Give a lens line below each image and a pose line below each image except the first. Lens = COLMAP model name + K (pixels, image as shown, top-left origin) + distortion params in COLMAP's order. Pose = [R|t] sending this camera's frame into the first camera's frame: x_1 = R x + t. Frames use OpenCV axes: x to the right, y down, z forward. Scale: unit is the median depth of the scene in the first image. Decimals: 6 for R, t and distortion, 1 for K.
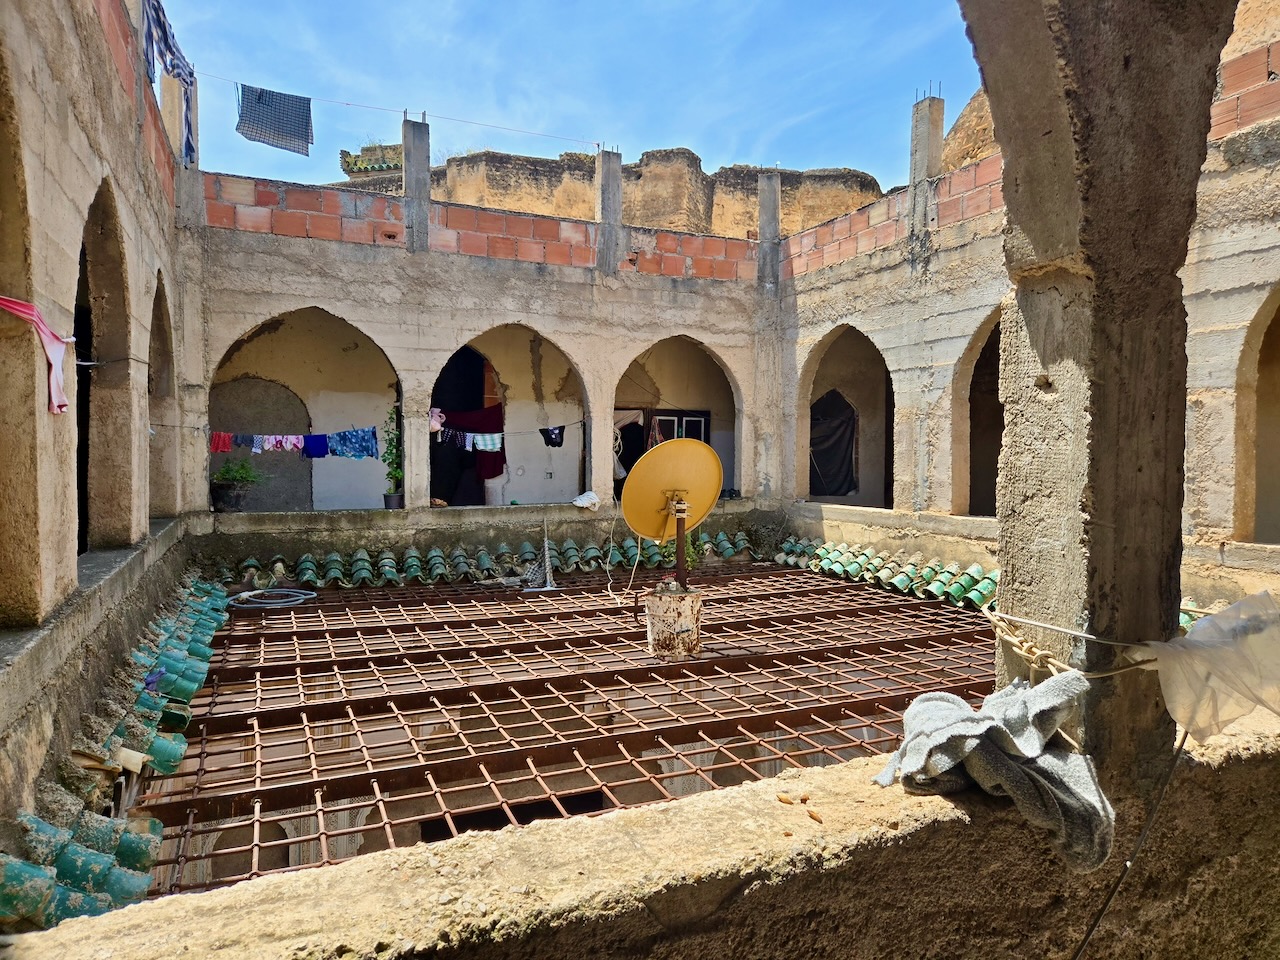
lens RADIAL K [[855.1, 0, 641.0], [0, 855.1, 483.1], [0, 0, 1]] dist [0.033369, -0.005654]
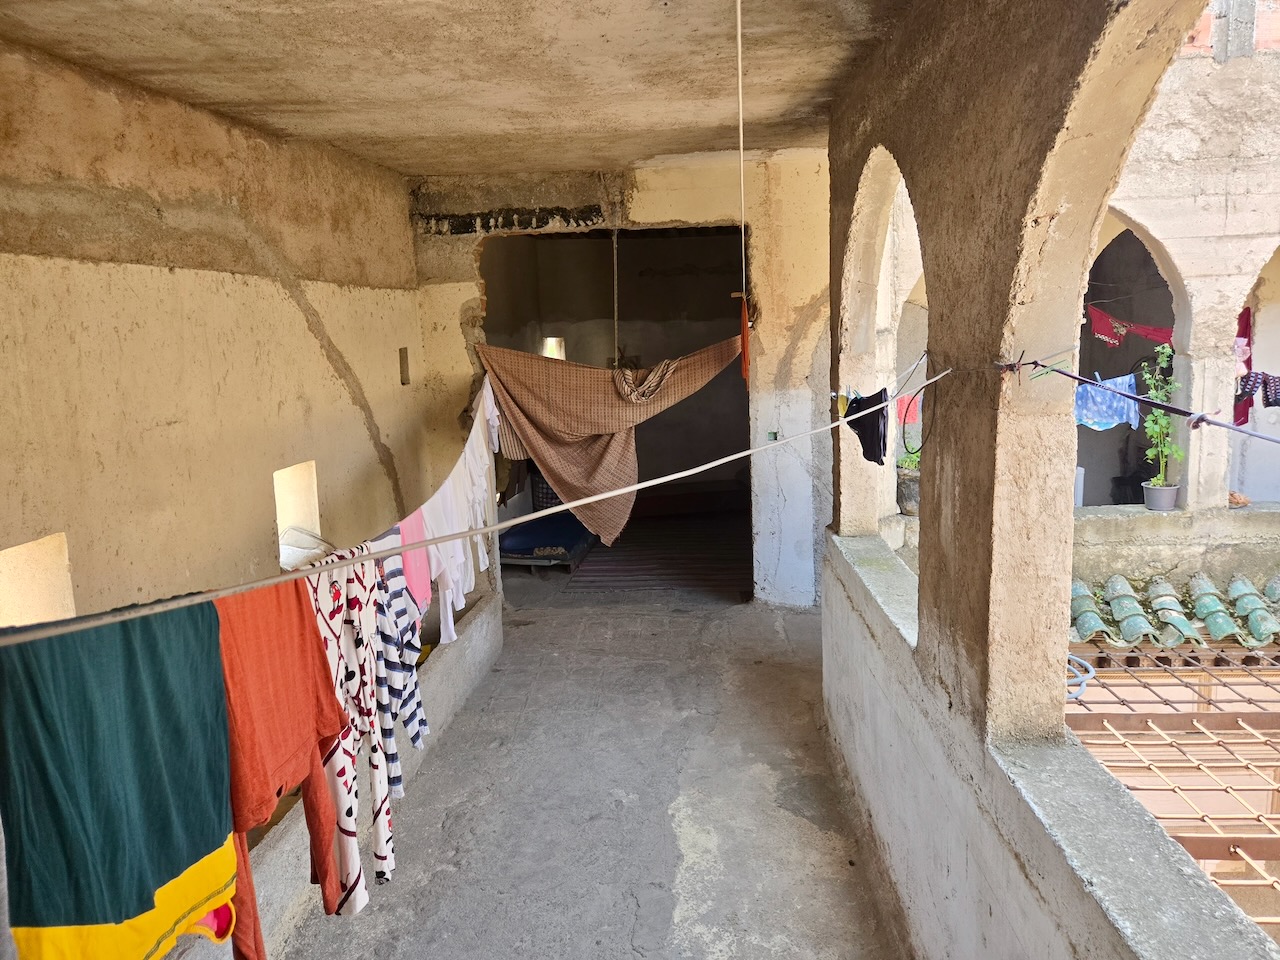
lens RADIAL K [[855.1, 0, 638.8], [0, 855.1, 477.3], [0, 0, 1]] dist [0.033369, -0.005654]
pose [[0.896297, 0.043479, -0.441318, -0.352840], [0.019566, 0.990335, 0.137305, -0.085092], [0.443022, -0.131701, 0.886784, 0.286860]]
